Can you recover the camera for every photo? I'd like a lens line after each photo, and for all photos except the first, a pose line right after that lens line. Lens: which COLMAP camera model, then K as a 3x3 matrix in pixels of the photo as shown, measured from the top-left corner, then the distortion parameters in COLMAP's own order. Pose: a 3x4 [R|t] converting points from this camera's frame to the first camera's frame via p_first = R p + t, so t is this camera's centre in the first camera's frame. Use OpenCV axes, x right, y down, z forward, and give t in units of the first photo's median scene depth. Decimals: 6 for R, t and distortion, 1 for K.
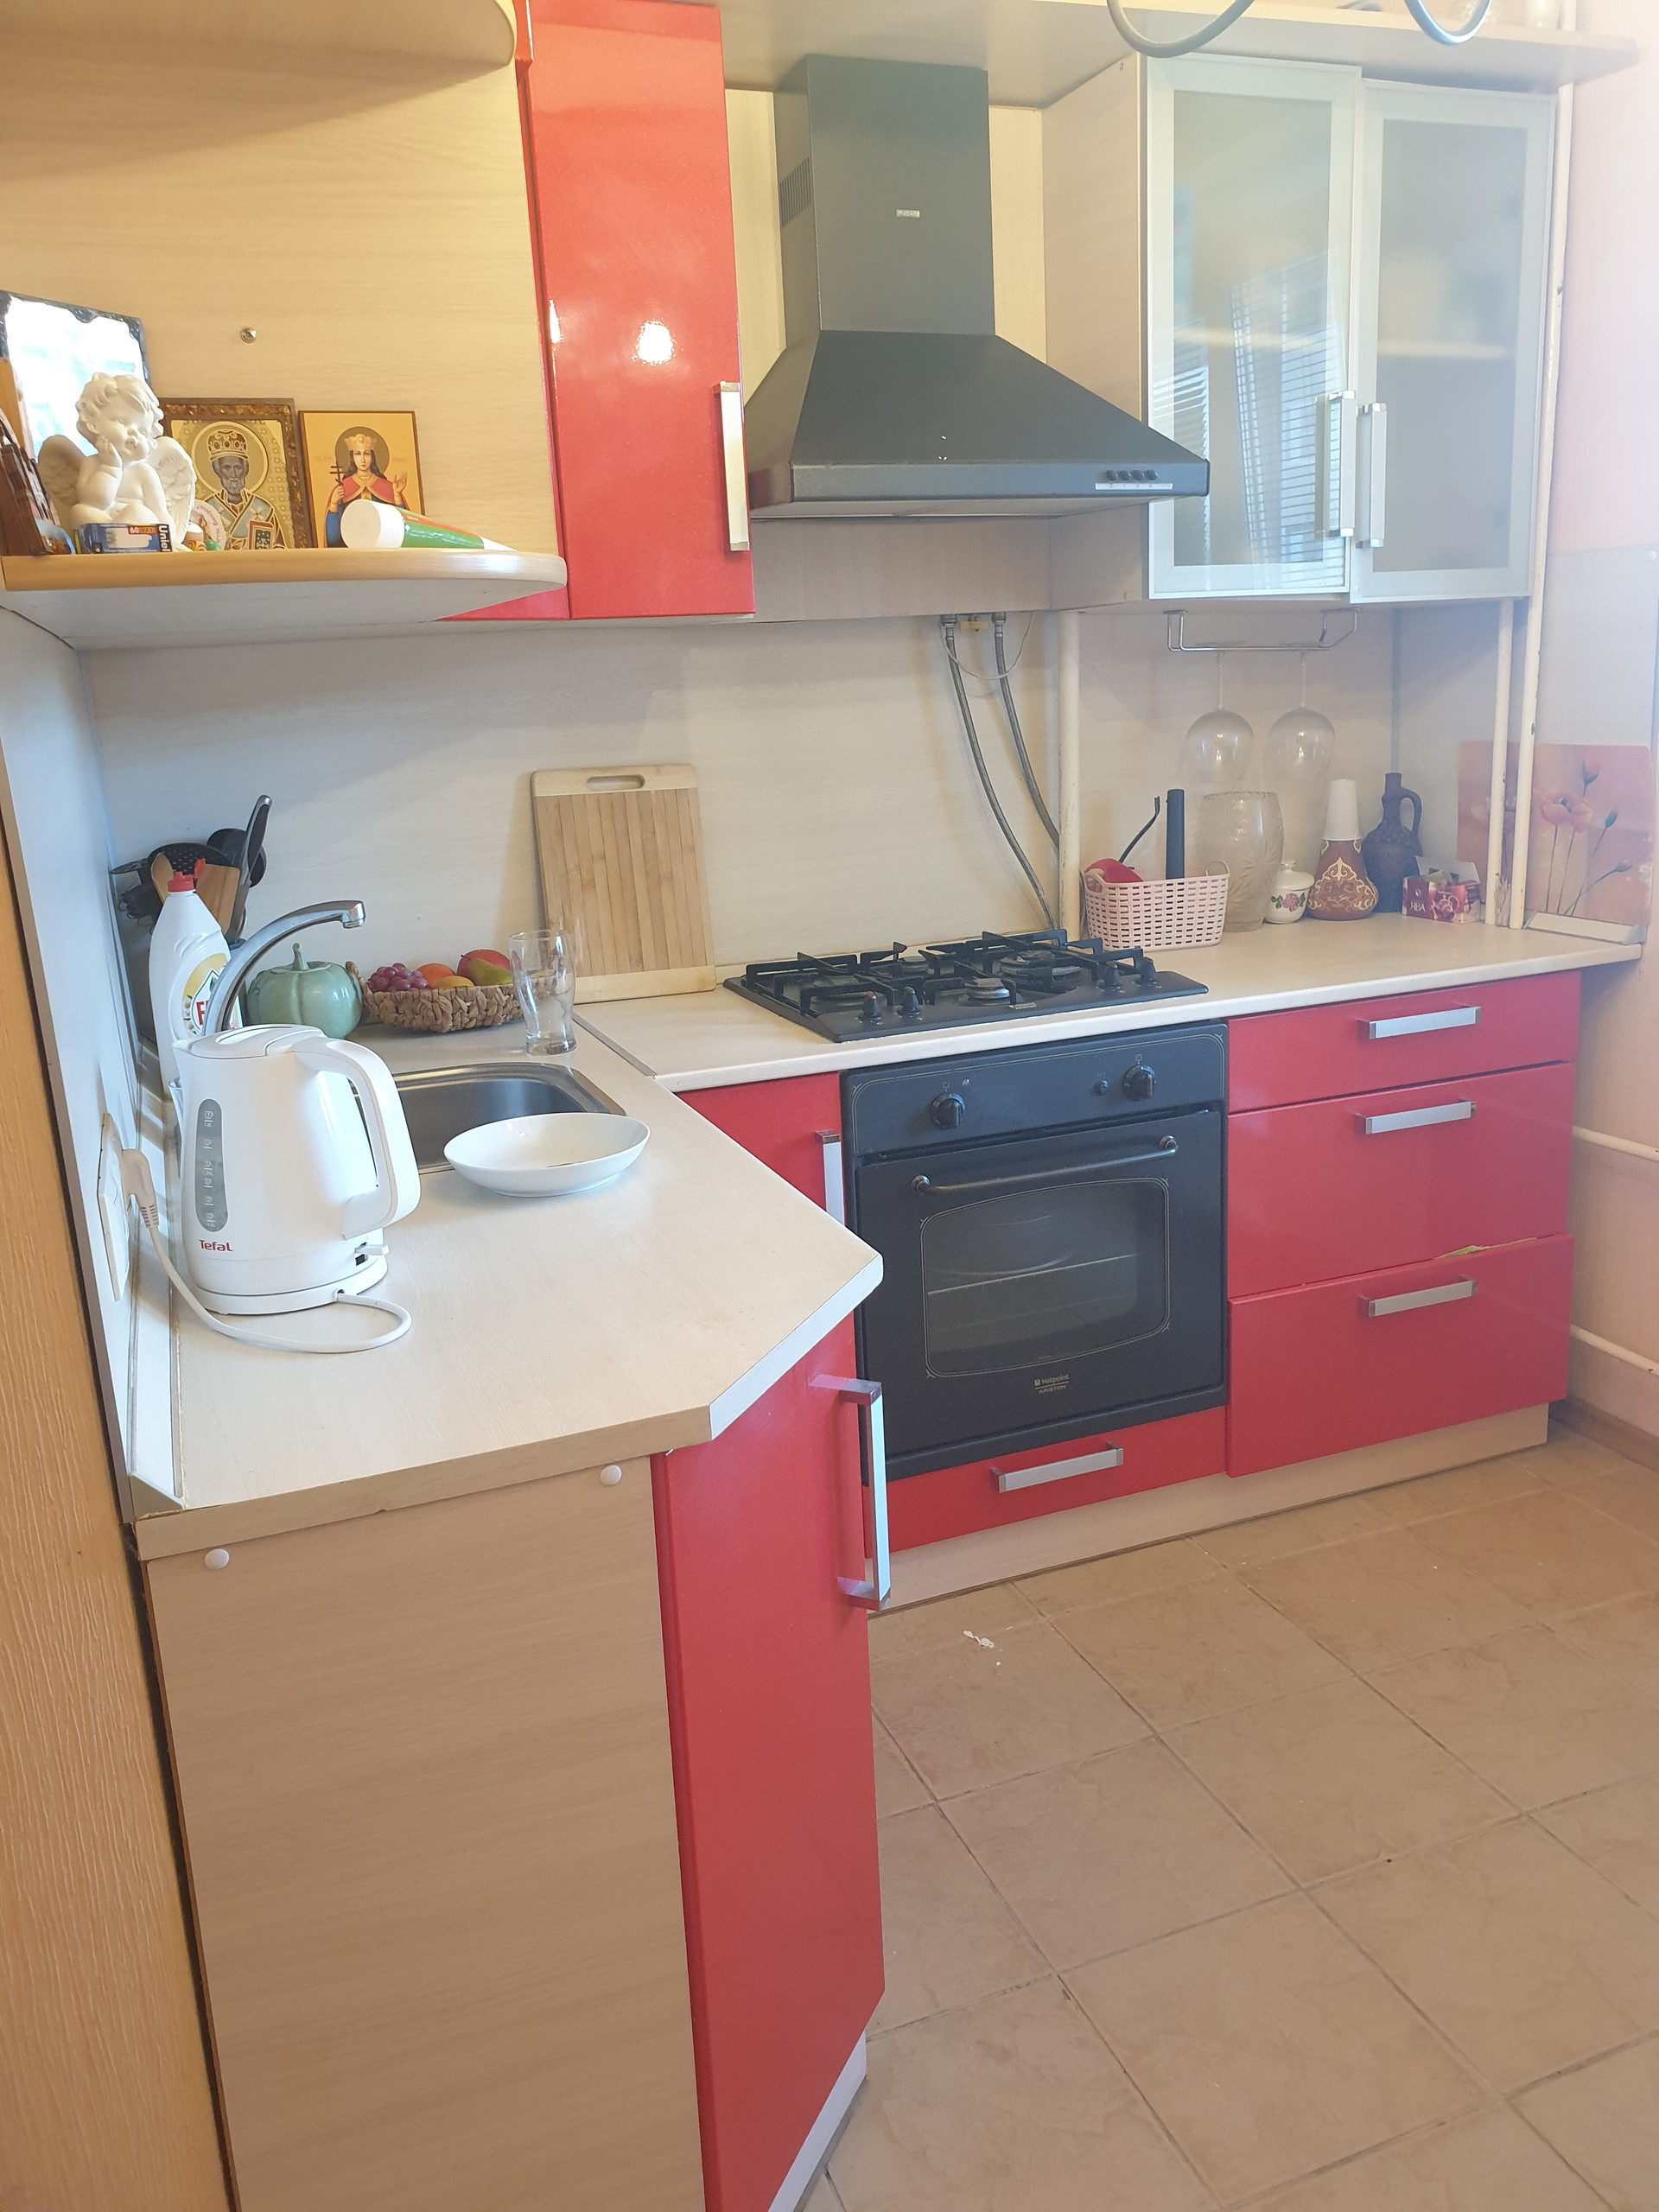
lens RADIAL K [[1746.7, 0, 829.5], [0, 1746.7, 1106.0], [0, 0, 1]] dist [0.001116, -0.000675]
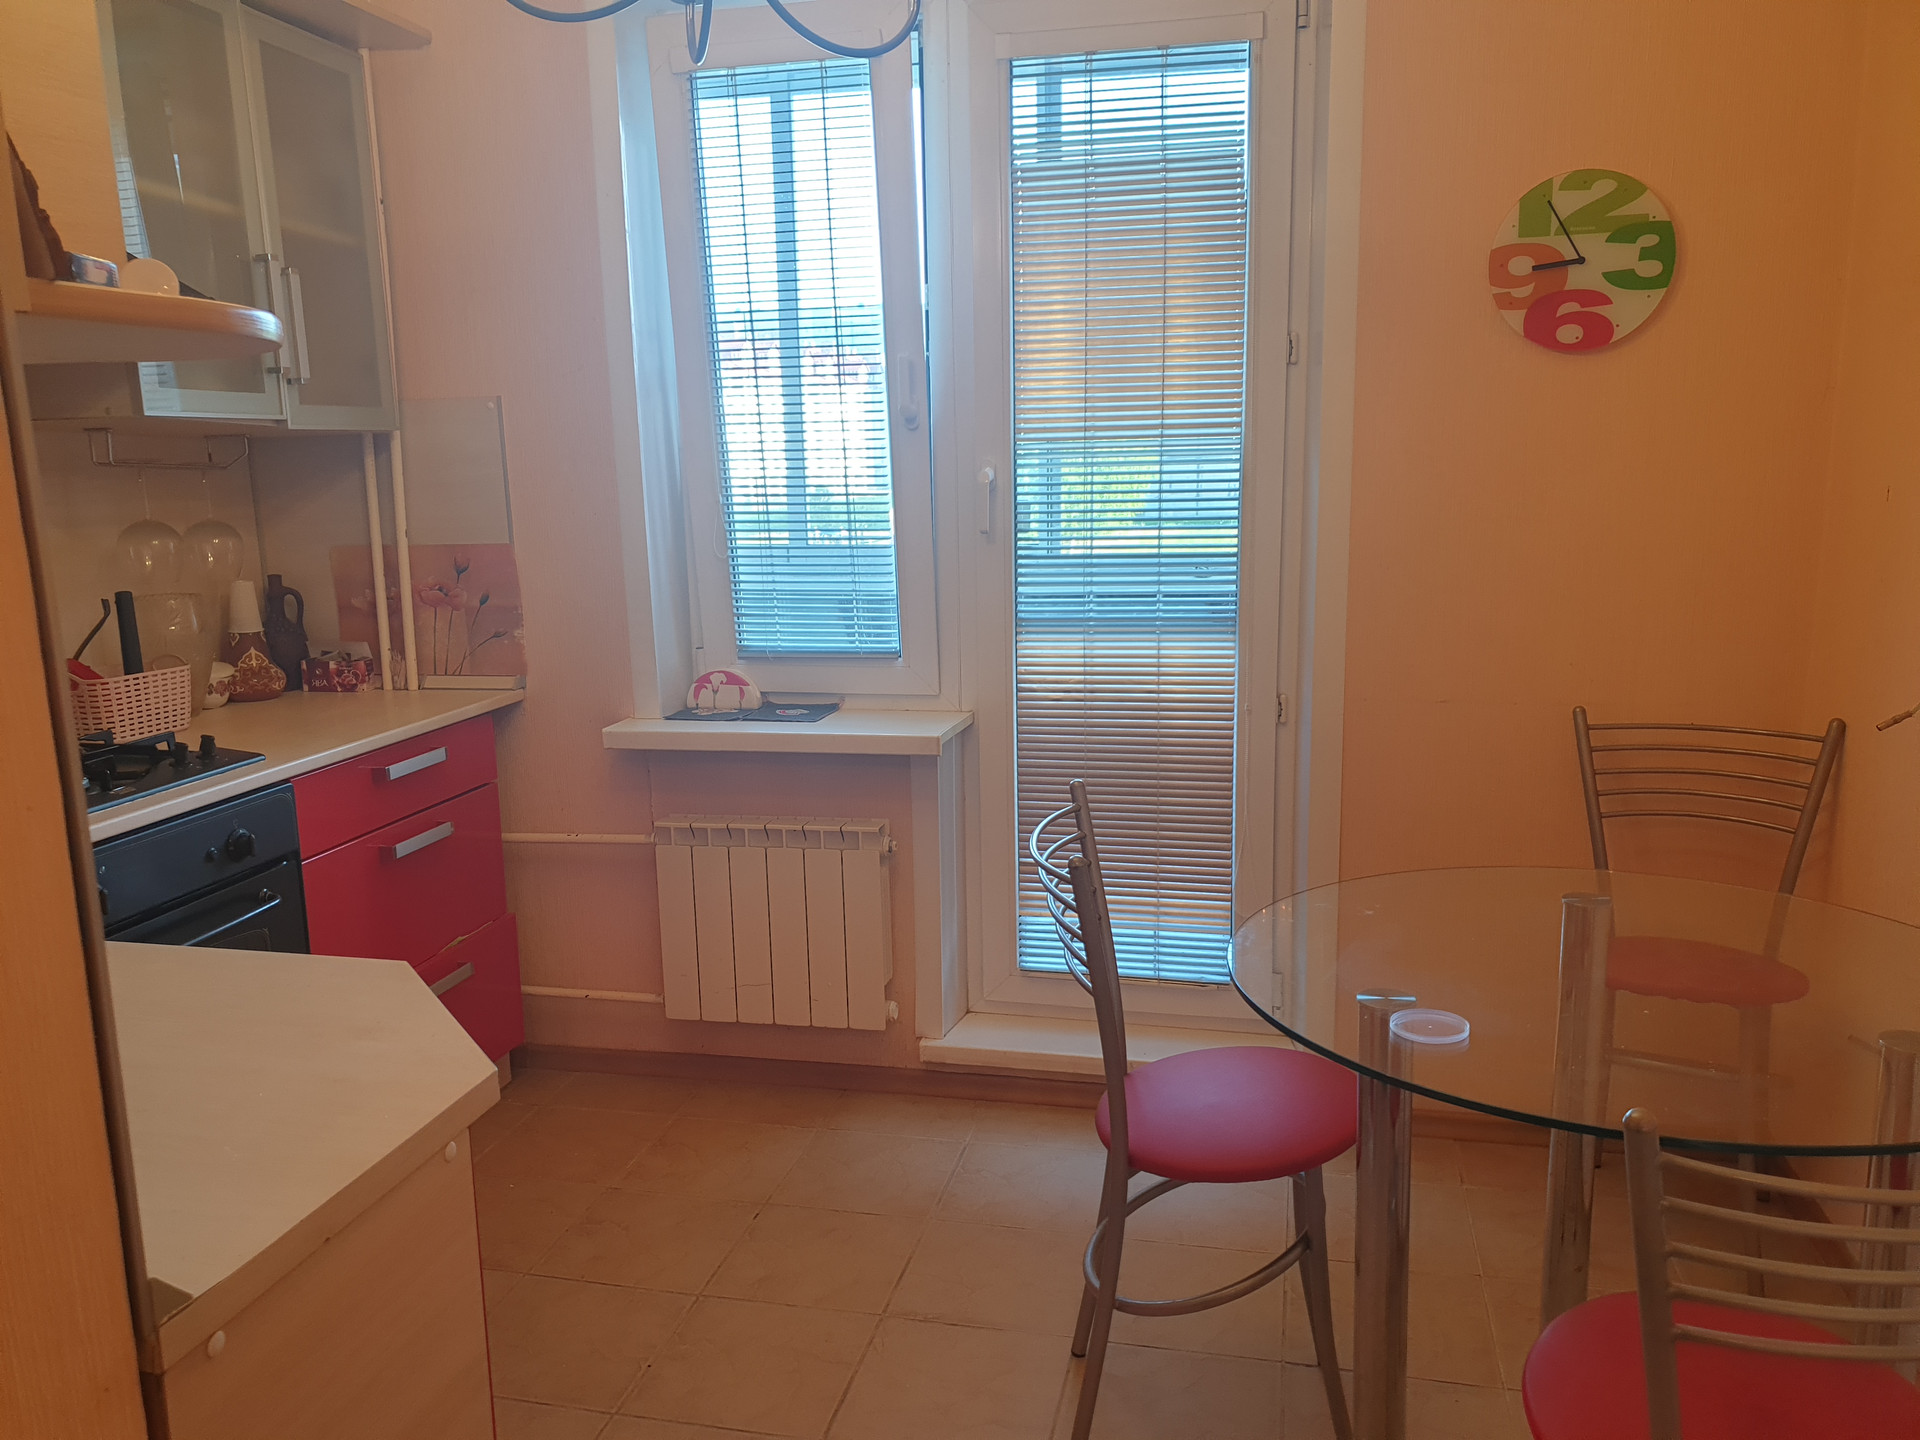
lens RADIAL K [[1516.2, 0, 958.4], [0, 1516.2, 779.4], [0, 0, 1]] dist [0.001116, -0.000675]
pose [[0.555015, -0.139213, 0.820109, -0.303444], [0.199109, 0.979470, 0.031516, 0.005741], [-0.807660, 0.145800, 0.571339, 0.064822]]
